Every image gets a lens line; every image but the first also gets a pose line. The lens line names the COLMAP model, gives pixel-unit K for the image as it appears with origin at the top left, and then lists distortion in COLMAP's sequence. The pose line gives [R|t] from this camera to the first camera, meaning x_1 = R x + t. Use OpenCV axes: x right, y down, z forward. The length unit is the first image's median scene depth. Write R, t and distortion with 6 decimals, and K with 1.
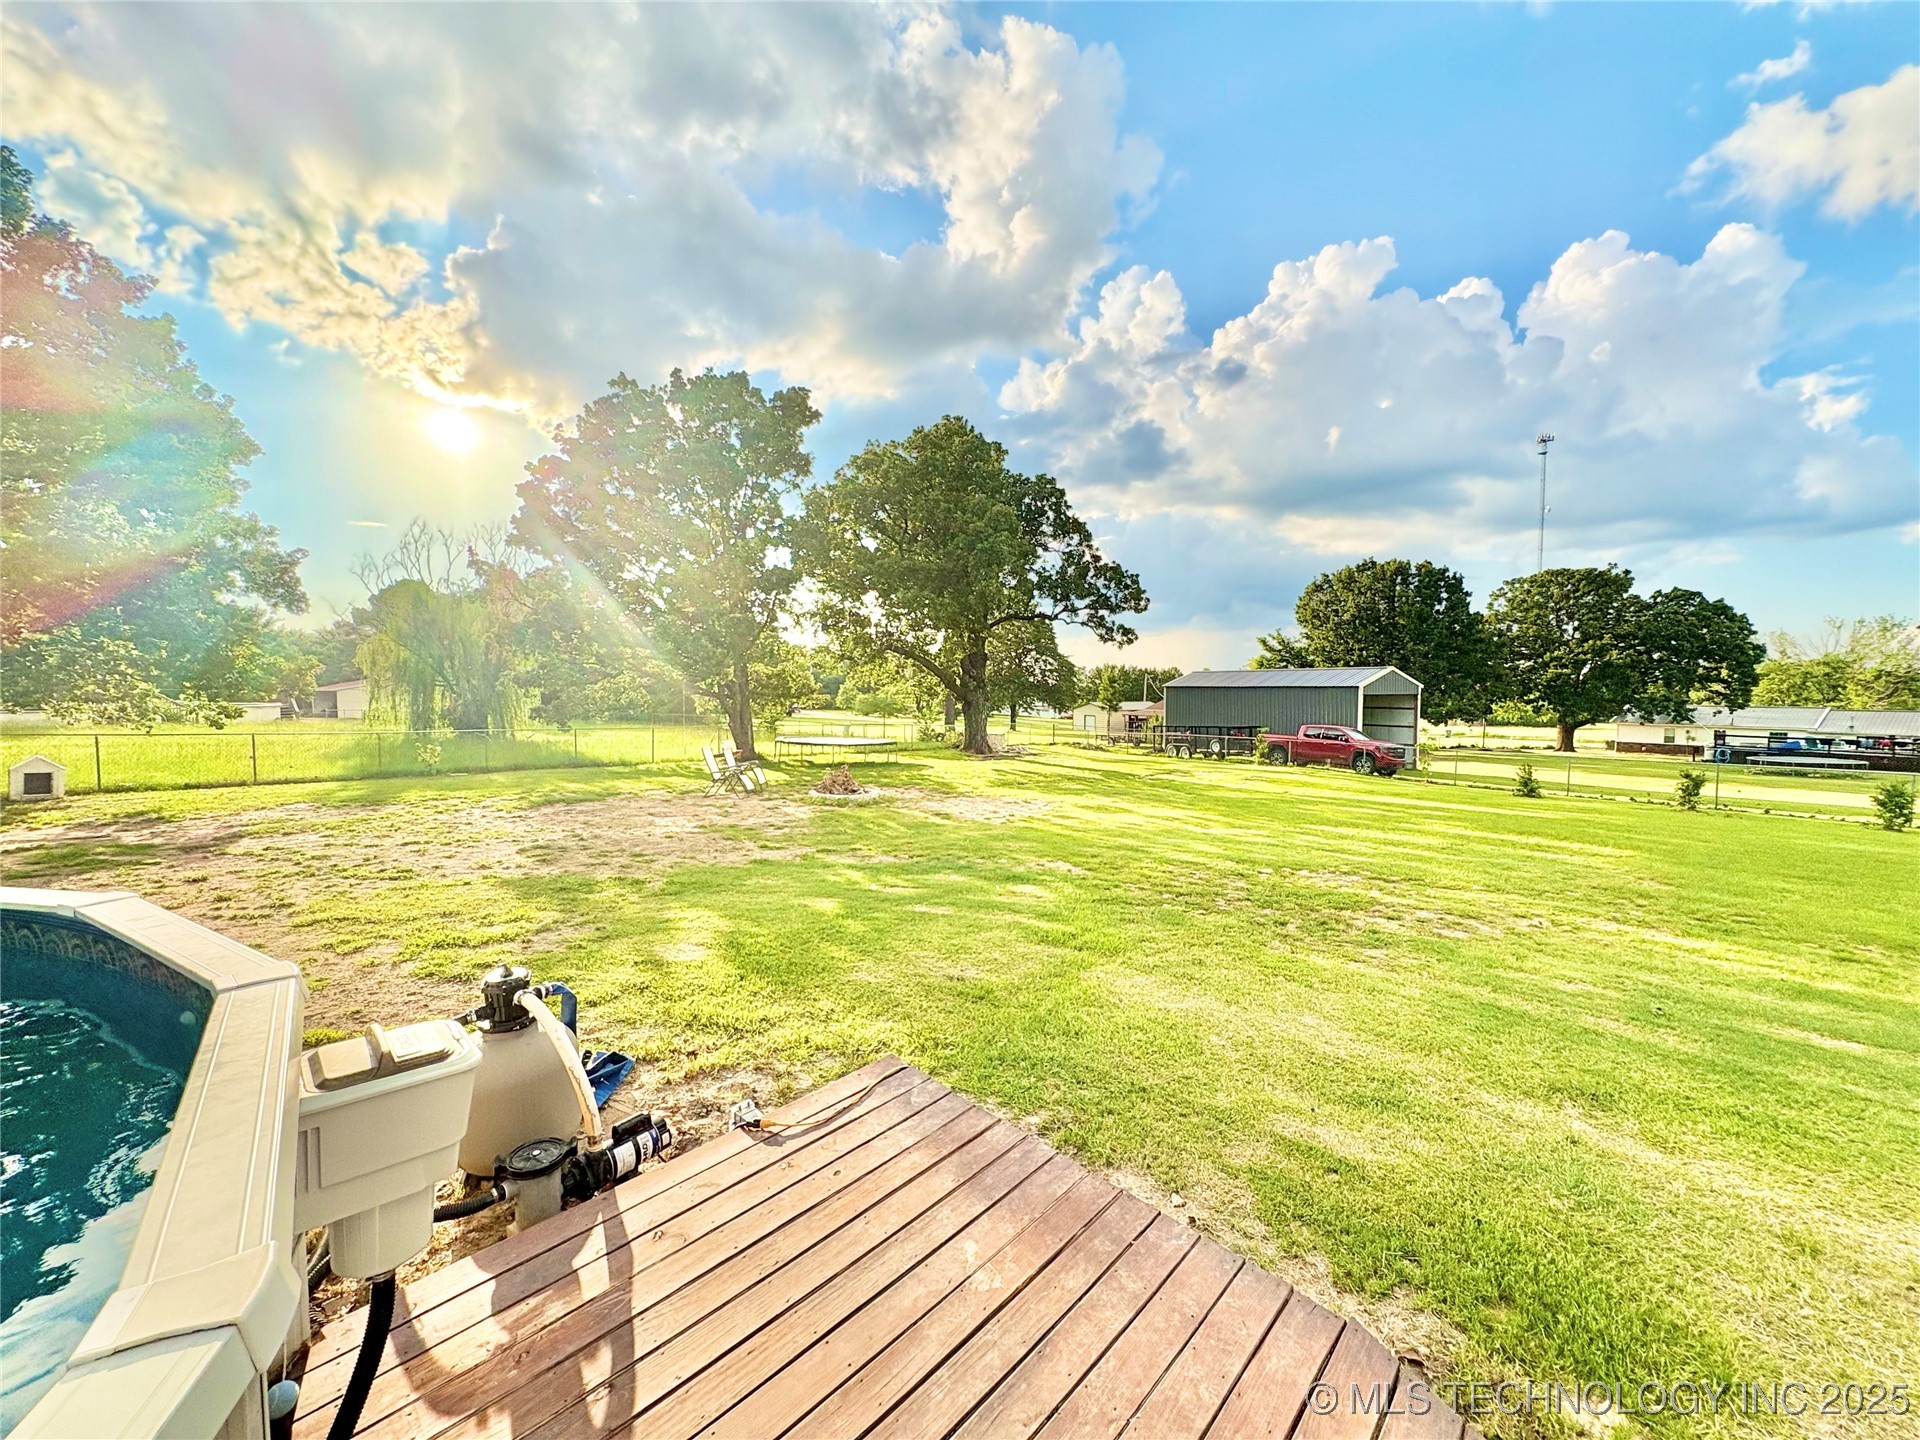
lens RADIAL K [[761.2, 0, 958.6], [0, 761.2, 729.4], [0, 0, 1]] dist [-0.005137, 0.001694]
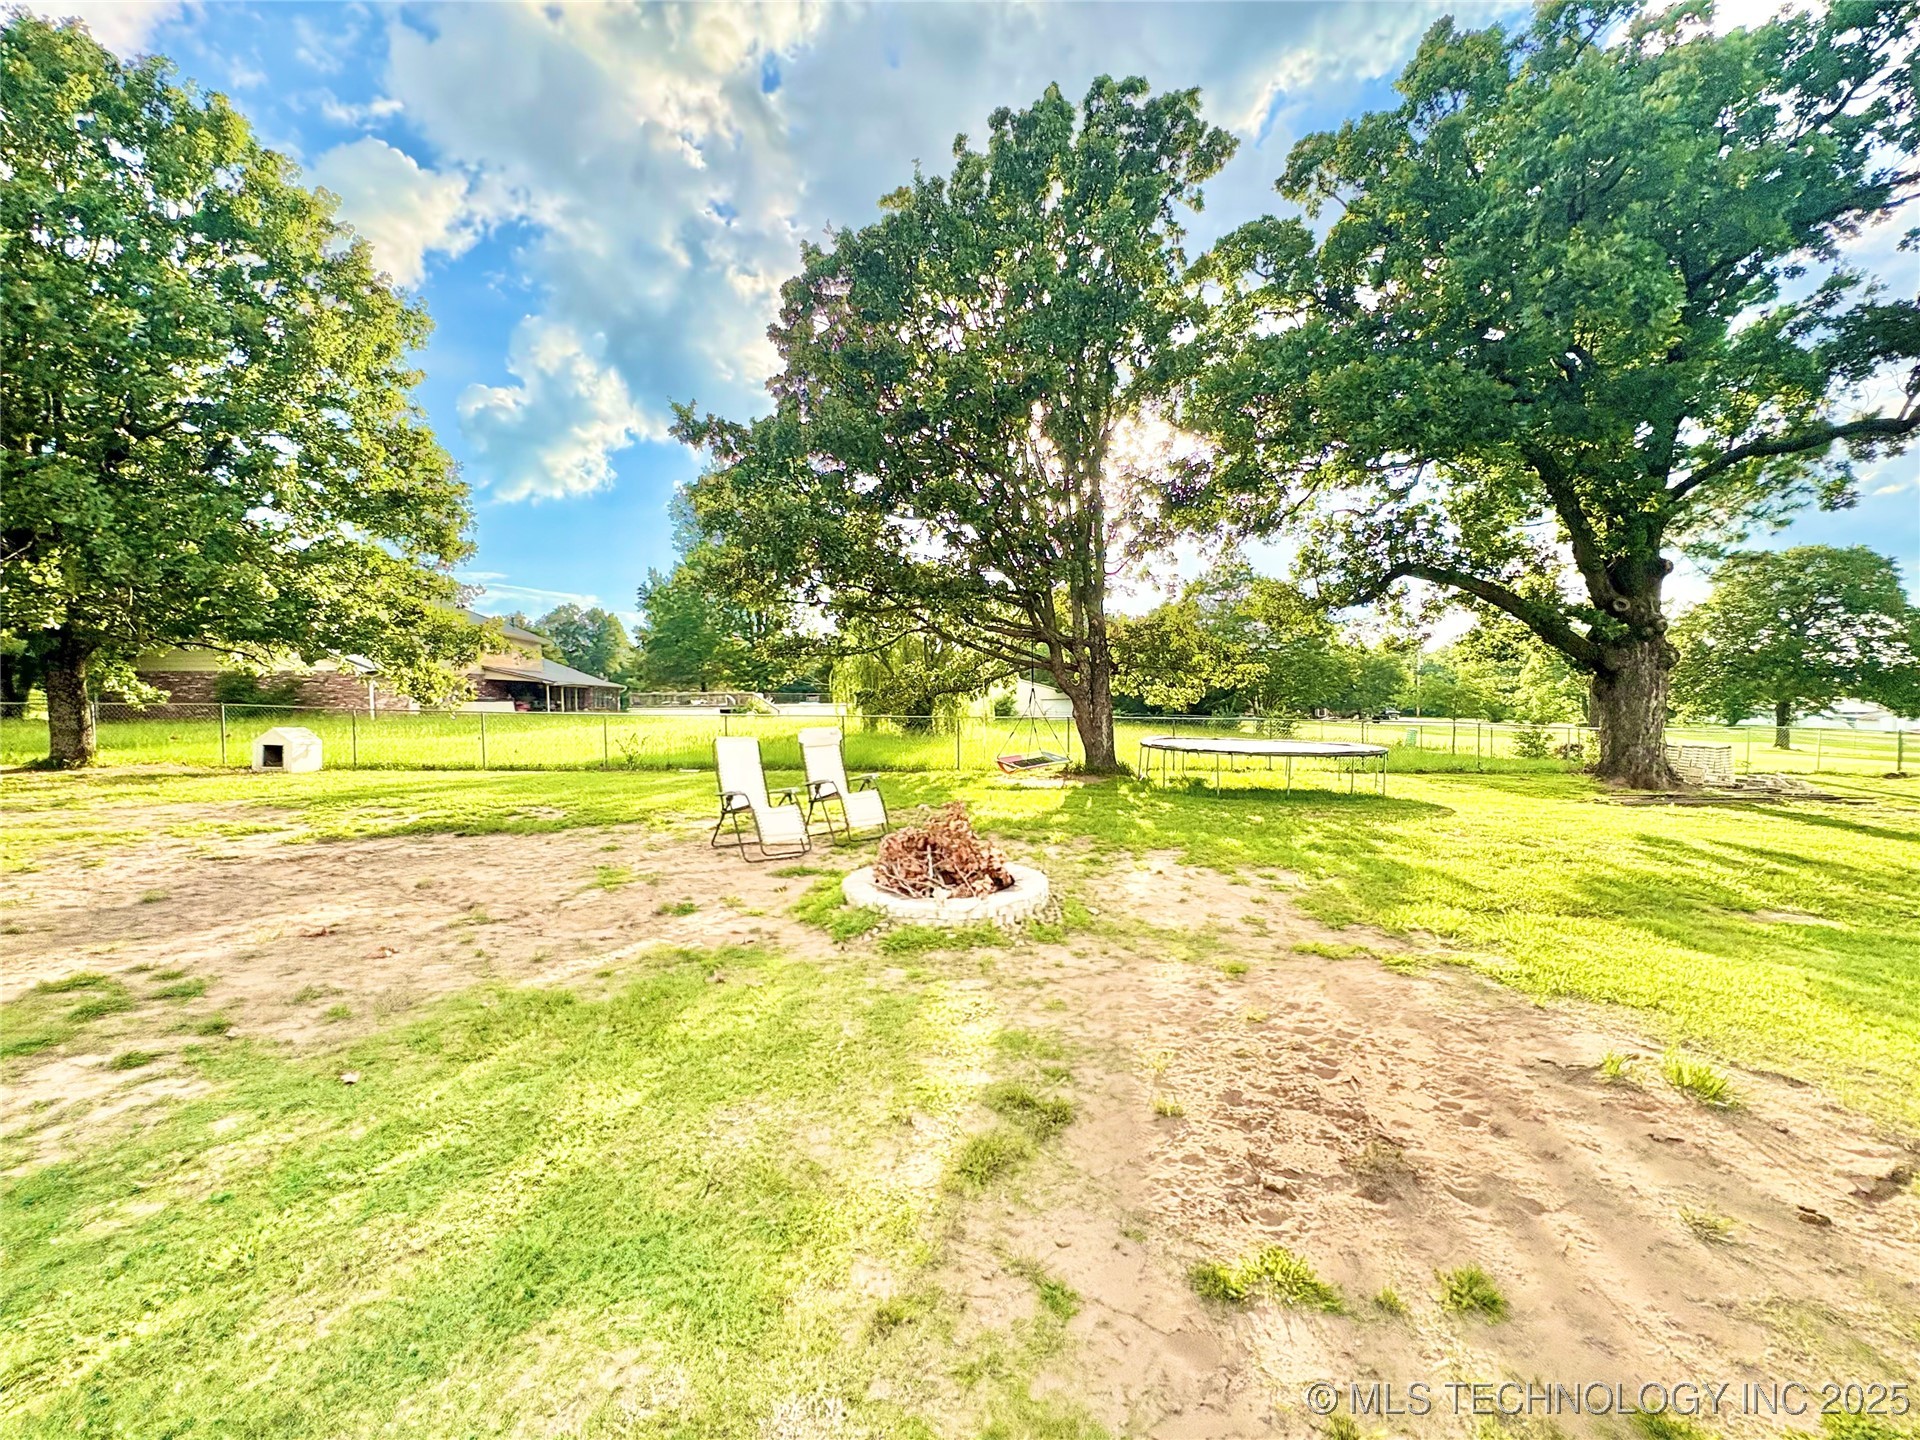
lens RADIAL K [[761.2, 0, 965.6], [0, 761.2, 718.1], [0, 0, 1]] dist [-0.005137, 0.001694]
pose [[0.725272, 0.006567, -0.688431, 0.045512], [-0.024261, 0.999577, -0.016024, 0.007563], [0.688035, 0.028324, 0.725124, 0.408498]]
